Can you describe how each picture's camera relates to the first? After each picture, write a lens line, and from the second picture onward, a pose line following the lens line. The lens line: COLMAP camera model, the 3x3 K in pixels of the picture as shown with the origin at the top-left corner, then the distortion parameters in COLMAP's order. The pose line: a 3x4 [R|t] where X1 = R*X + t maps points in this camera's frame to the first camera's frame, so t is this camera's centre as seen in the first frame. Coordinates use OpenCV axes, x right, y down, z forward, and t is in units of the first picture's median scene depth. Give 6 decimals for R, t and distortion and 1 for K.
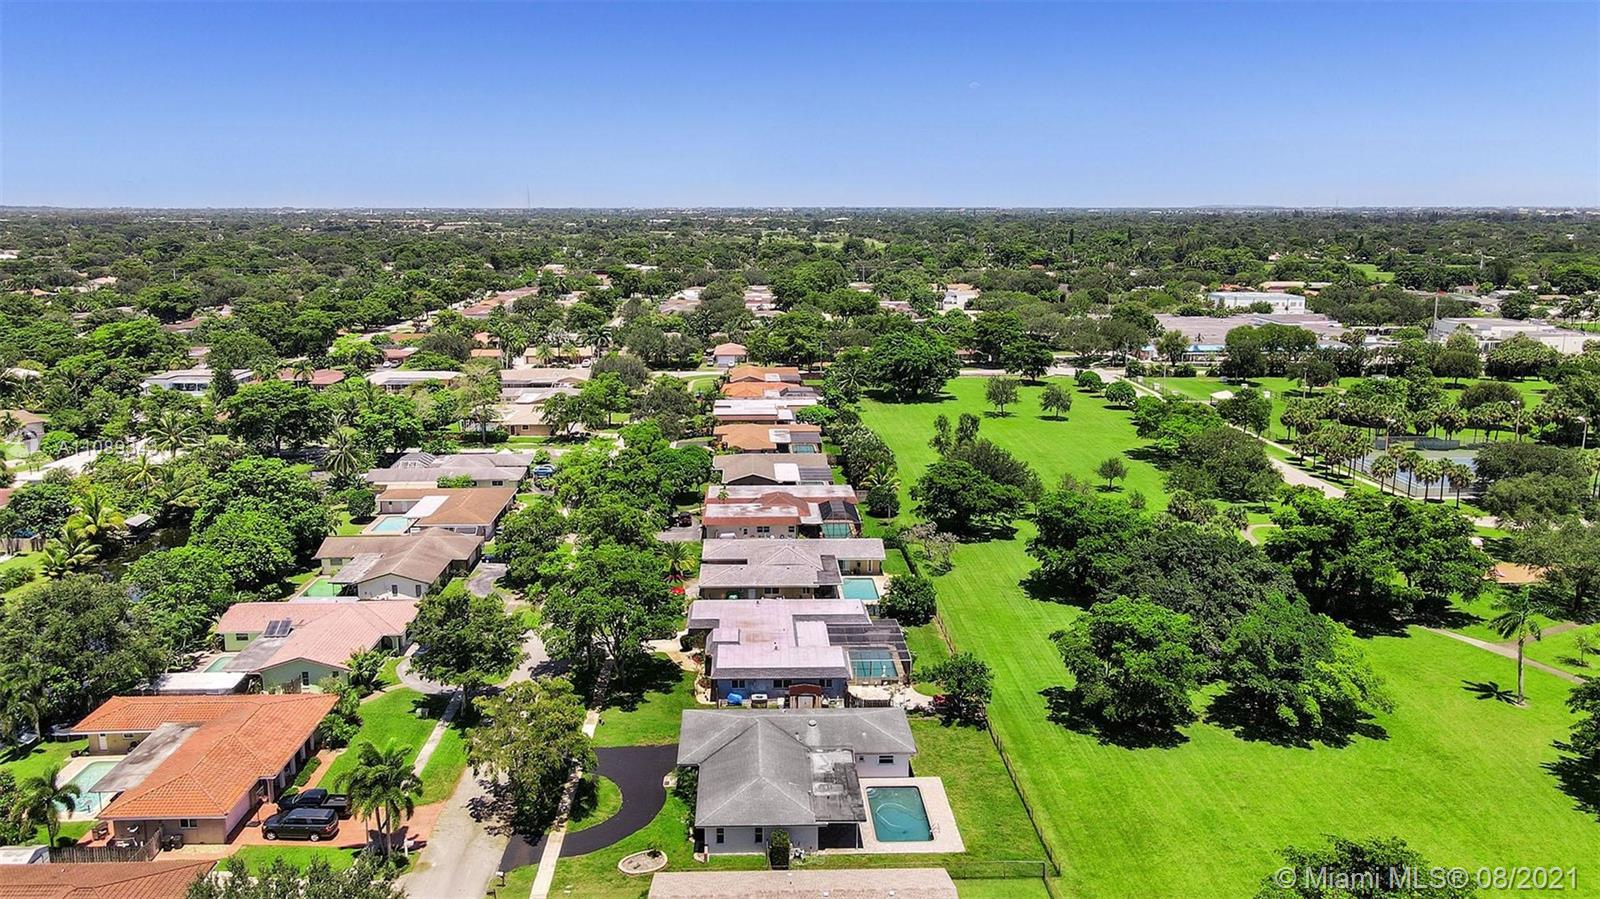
lens RADIAL K [[1145.9, 0, 797.4], [0, 1145.9, 451.3], [0, 0, 1]] dist [-0.001721, 0.003437]
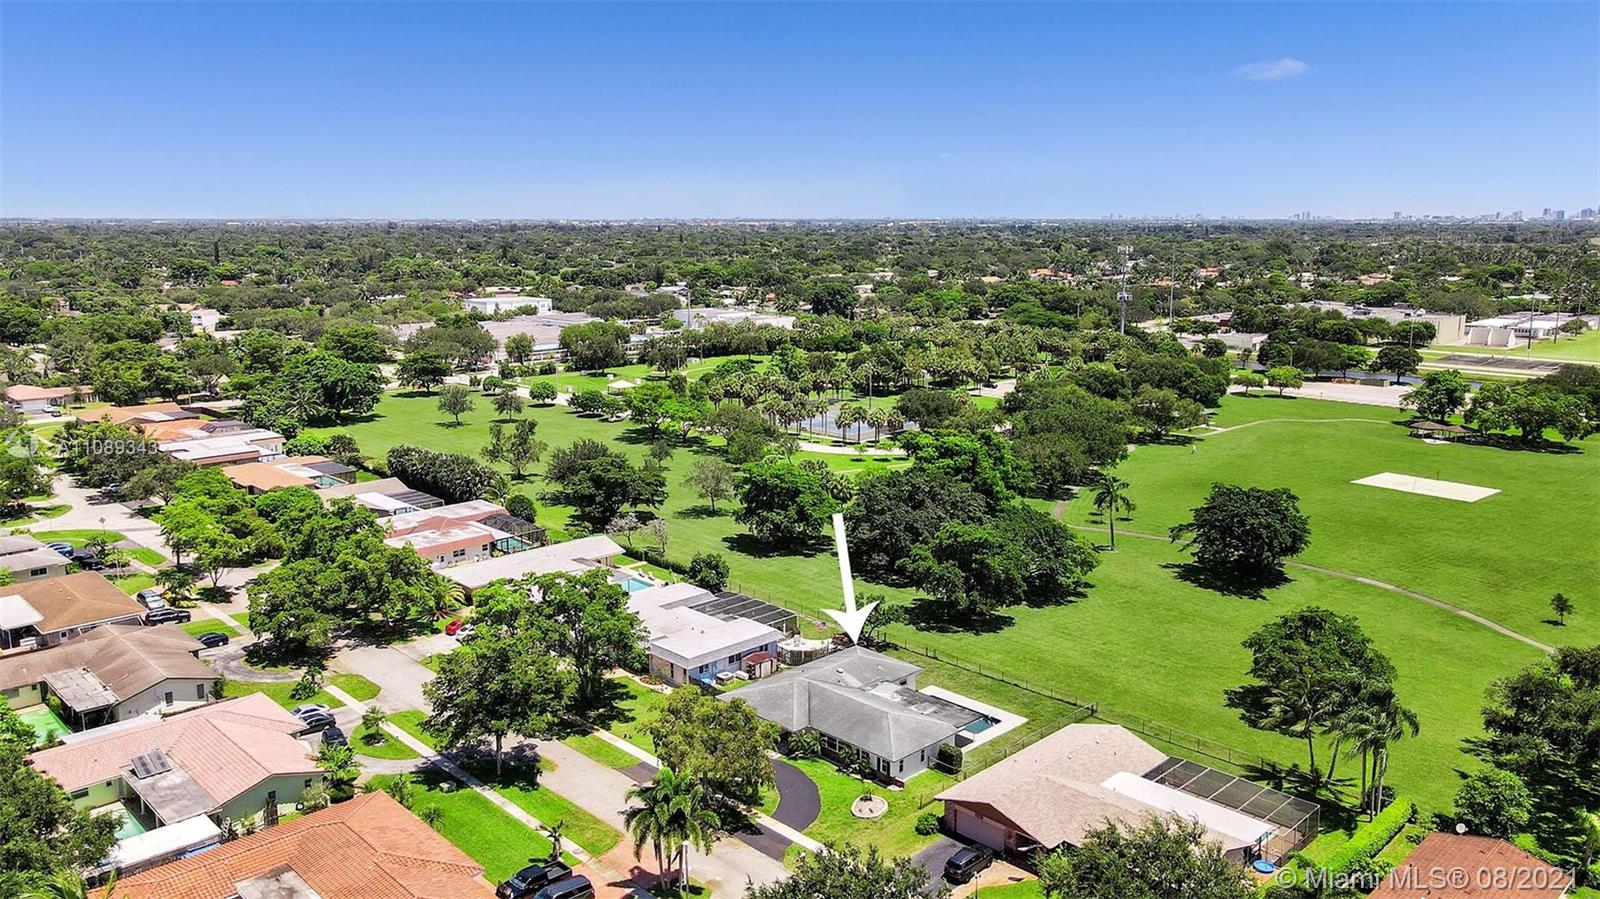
lens RADIAL K [[1145.9, 0, 792.8], [0, 1145.9, 449.2], [0, 0, 1]] dist [-0.001721, 0.003437]
pose [[0.758270, -0.133693, 0.638086, -0.623984], [0.140758, 0.989236, 0.039996, -0.023907], [-0.636564, 0.059488, 0.768926, 0.138448]]
